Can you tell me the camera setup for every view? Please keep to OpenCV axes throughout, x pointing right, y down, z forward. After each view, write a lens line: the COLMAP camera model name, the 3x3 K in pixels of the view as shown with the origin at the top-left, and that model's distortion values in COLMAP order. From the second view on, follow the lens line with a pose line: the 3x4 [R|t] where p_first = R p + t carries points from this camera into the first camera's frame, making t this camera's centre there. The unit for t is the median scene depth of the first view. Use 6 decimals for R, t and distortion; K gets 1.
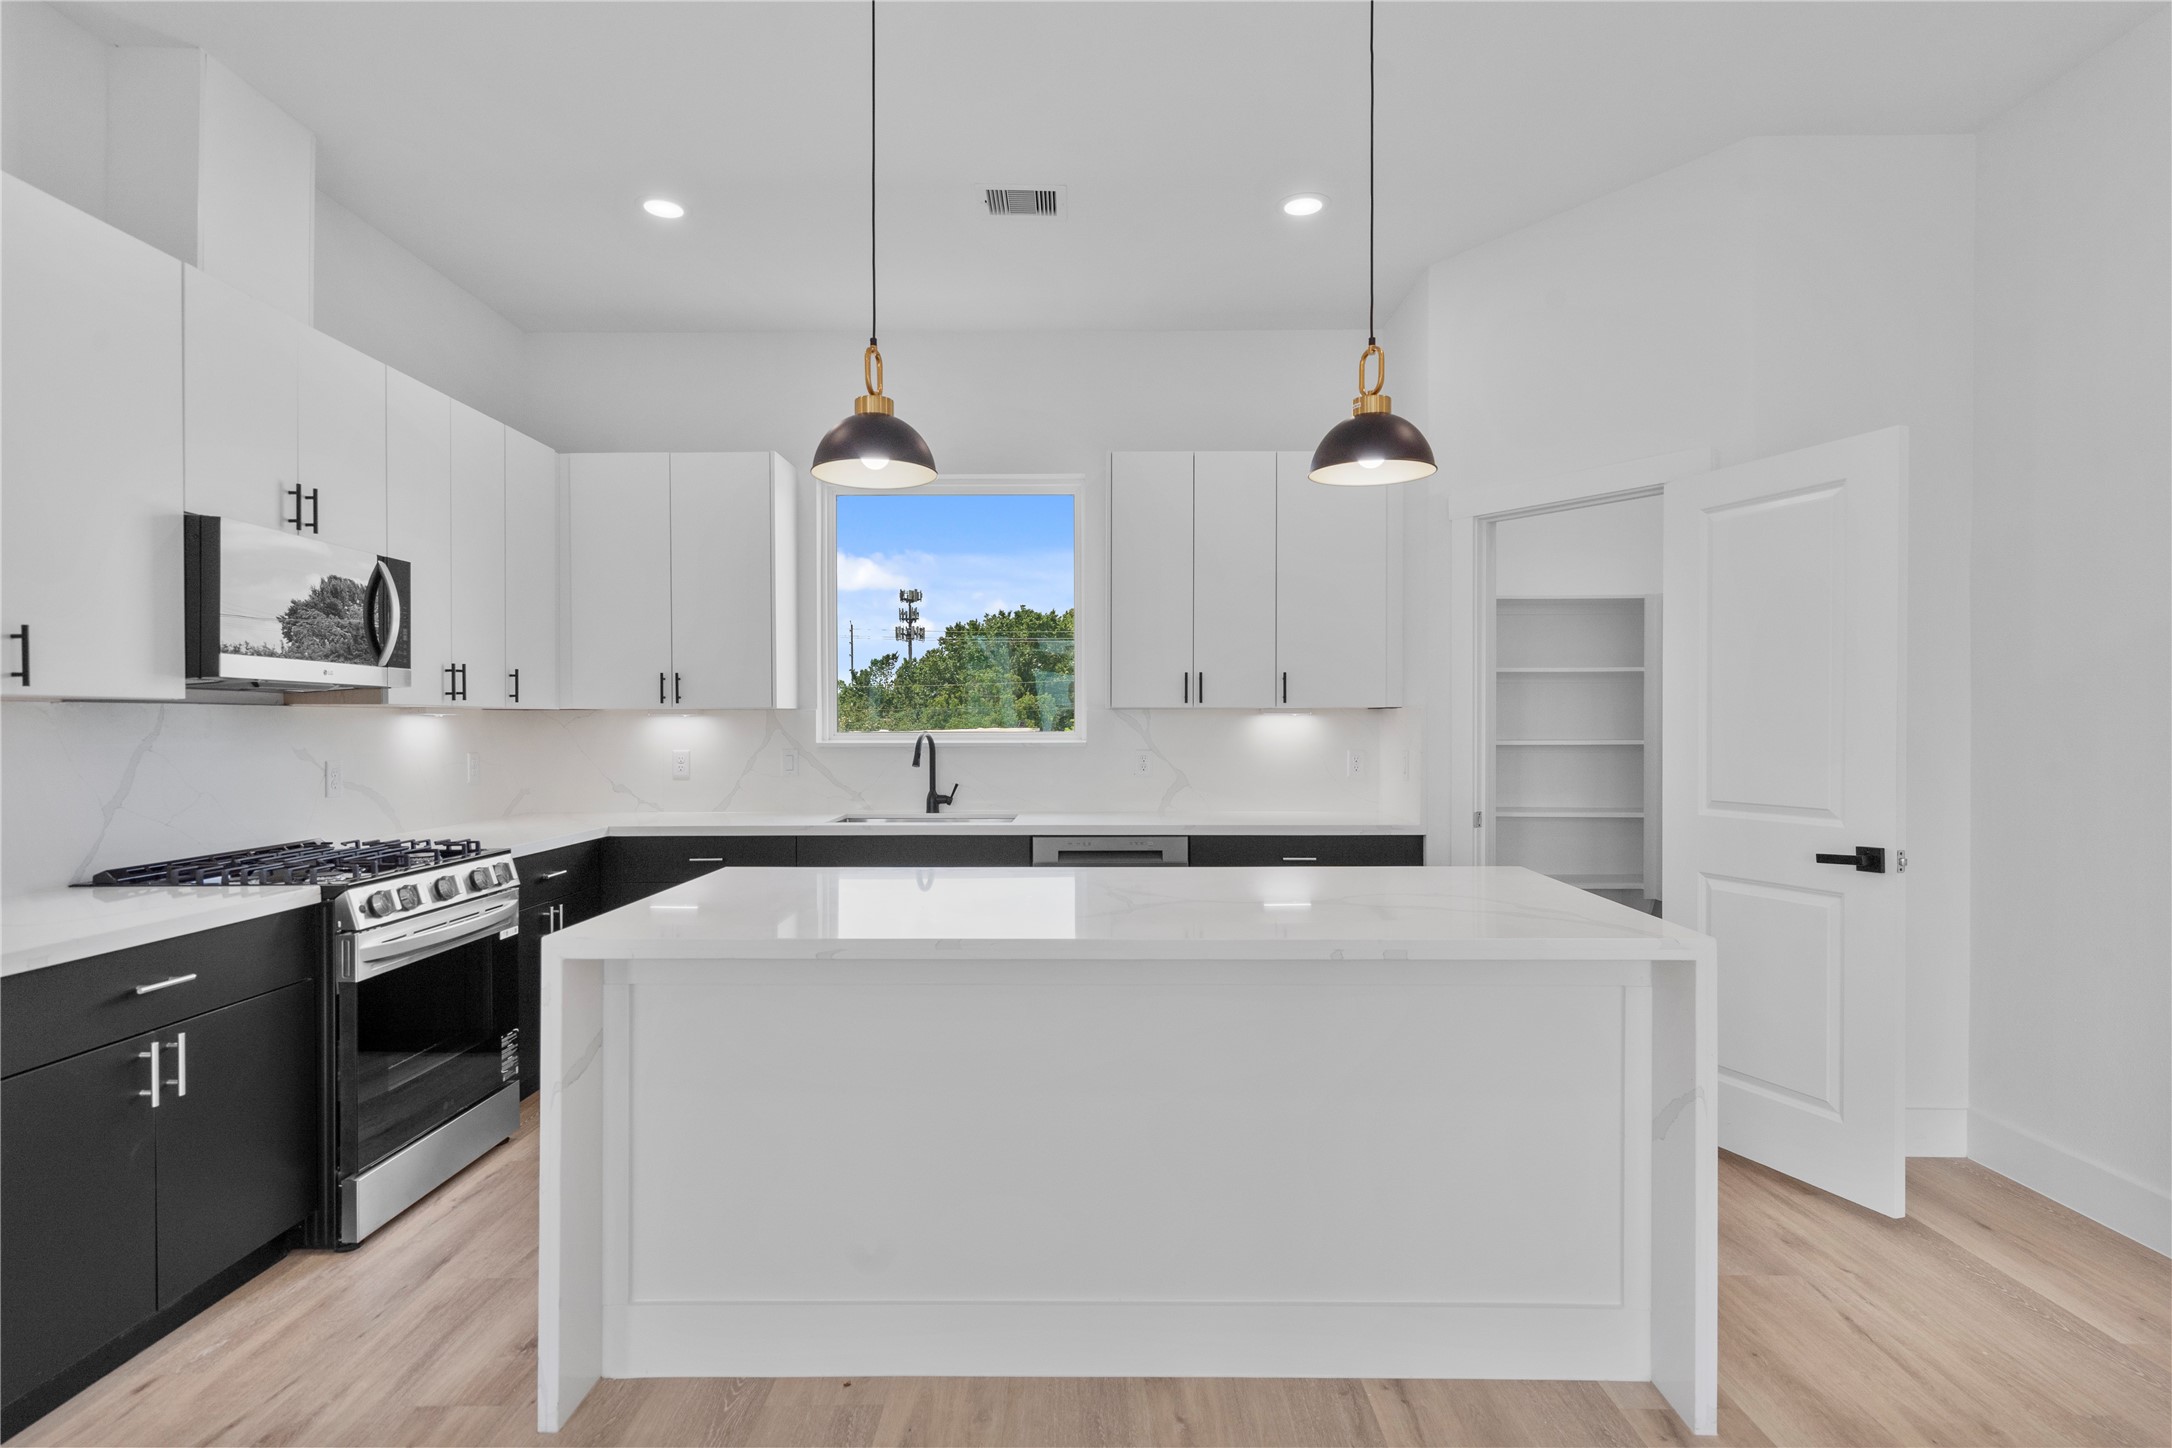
lens RADIAL K [[1126.4, 0, 1086.0], [0, 1126.4, 724.0], [0, 0, 1]] dist [0.000611, 0.000075]
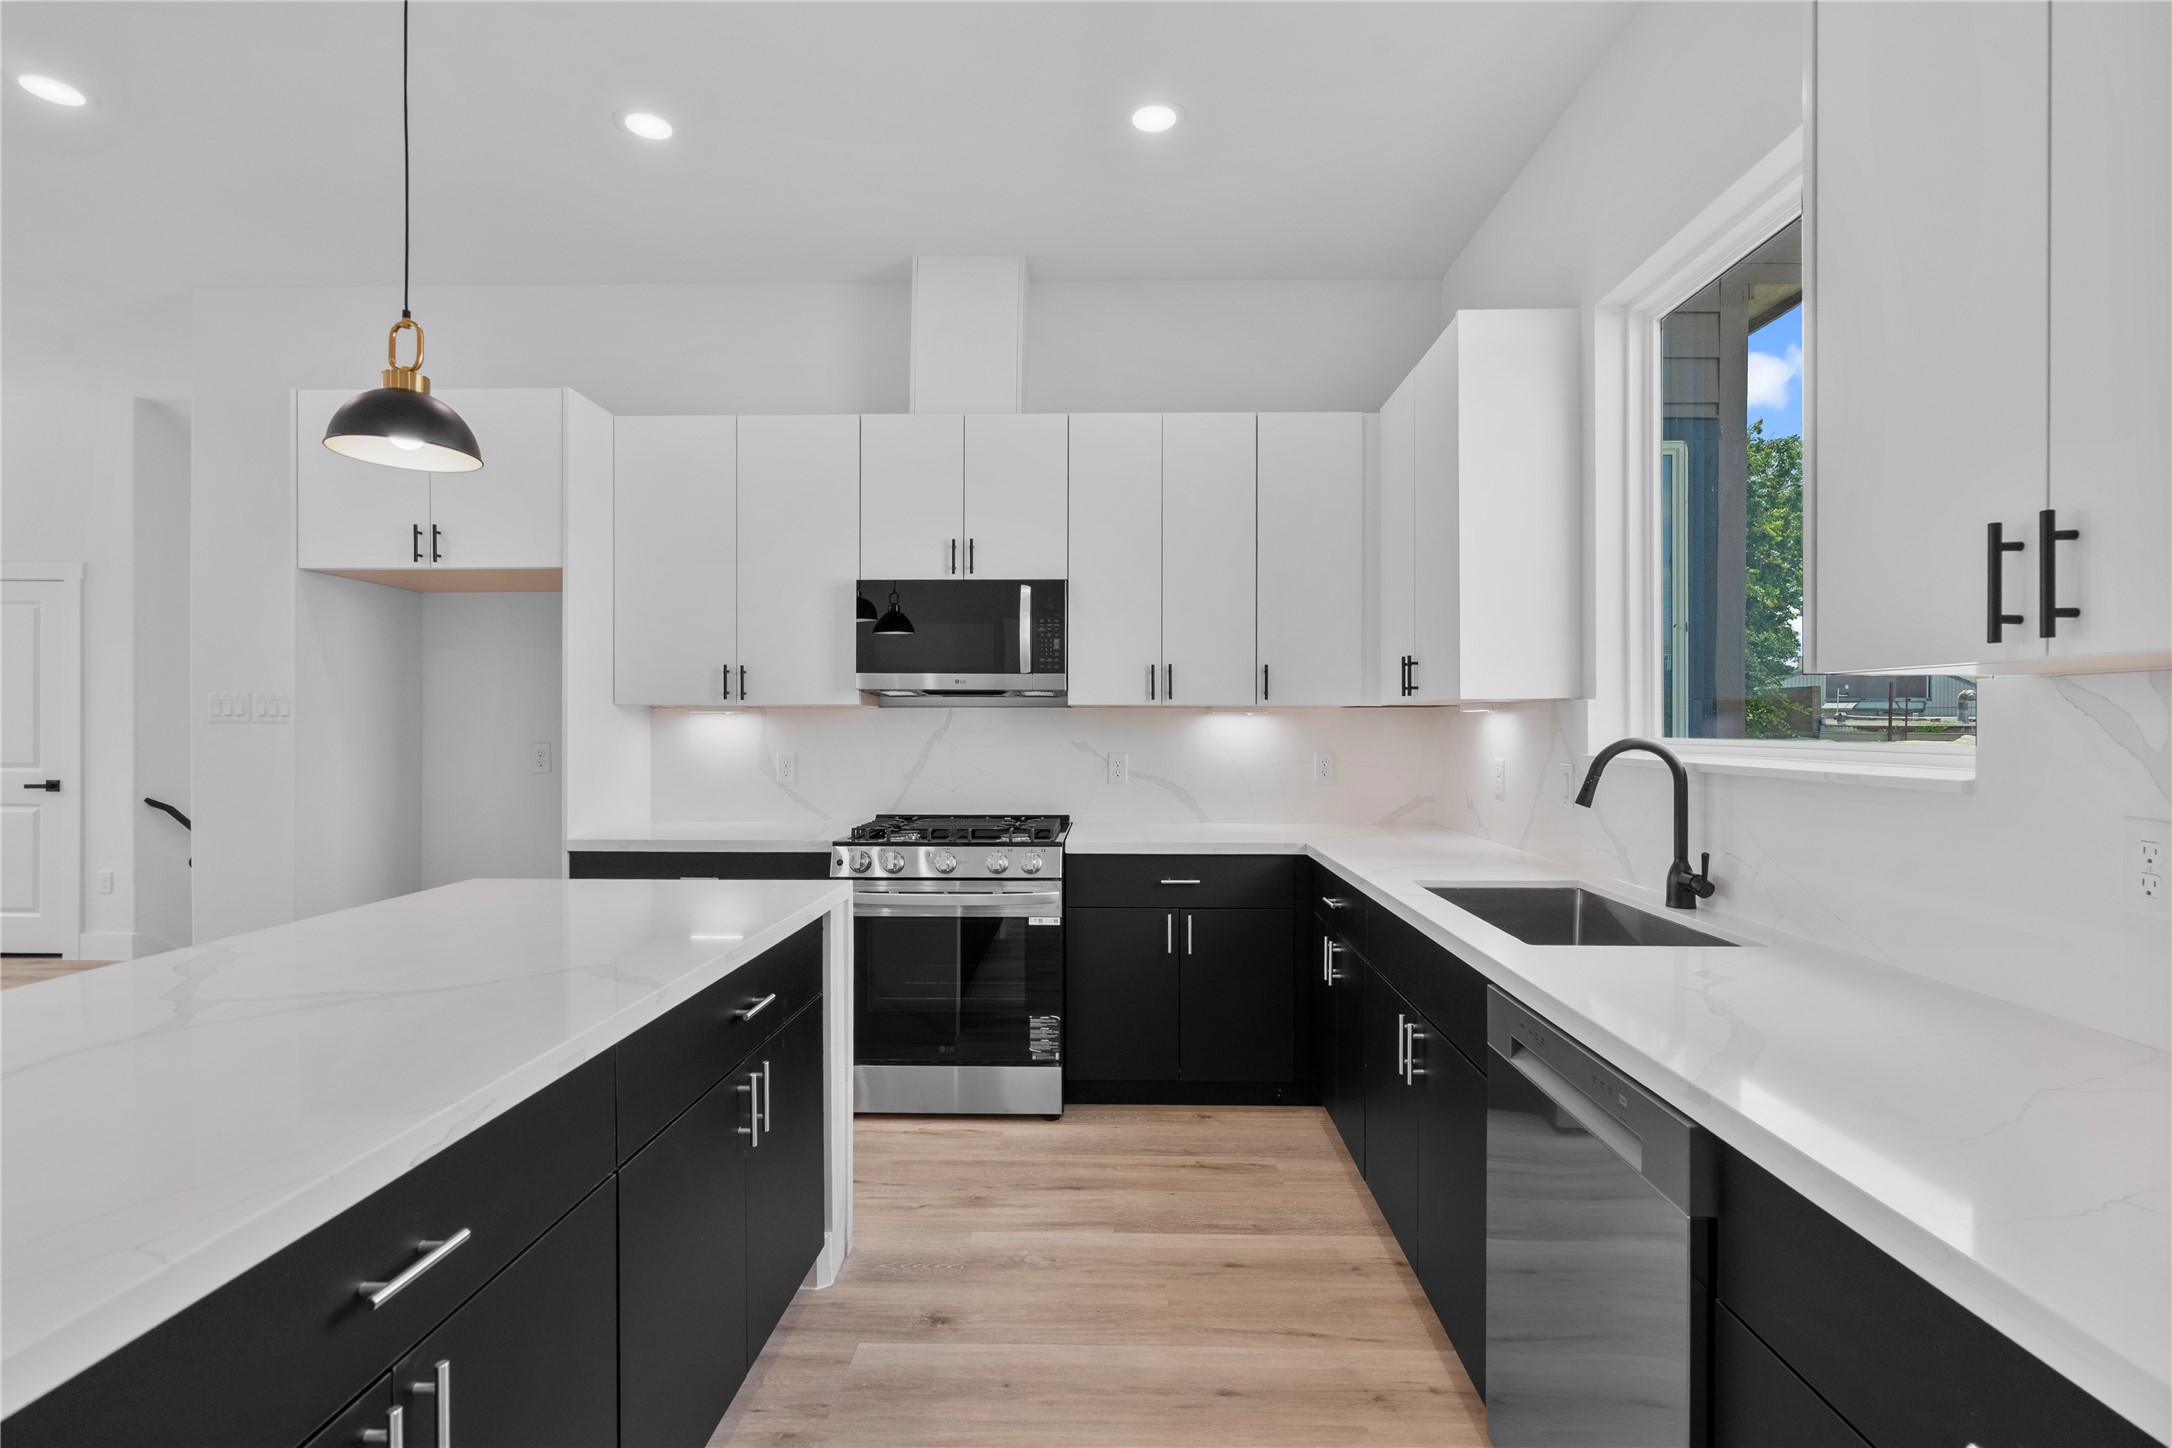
lens RADIAL K [[961.1, 0, 1086.0], [0, 961.1, 724.0], [0, 0, 1]] dist [0.000111, 0.000028]
pose [[-0.026832, -0.001970, -0.999638, 0.391367], [-0.003039, 0.999994, -0.001889, 0.003761], [0.999635, 0.002987, -0.026838, 1.089343]]
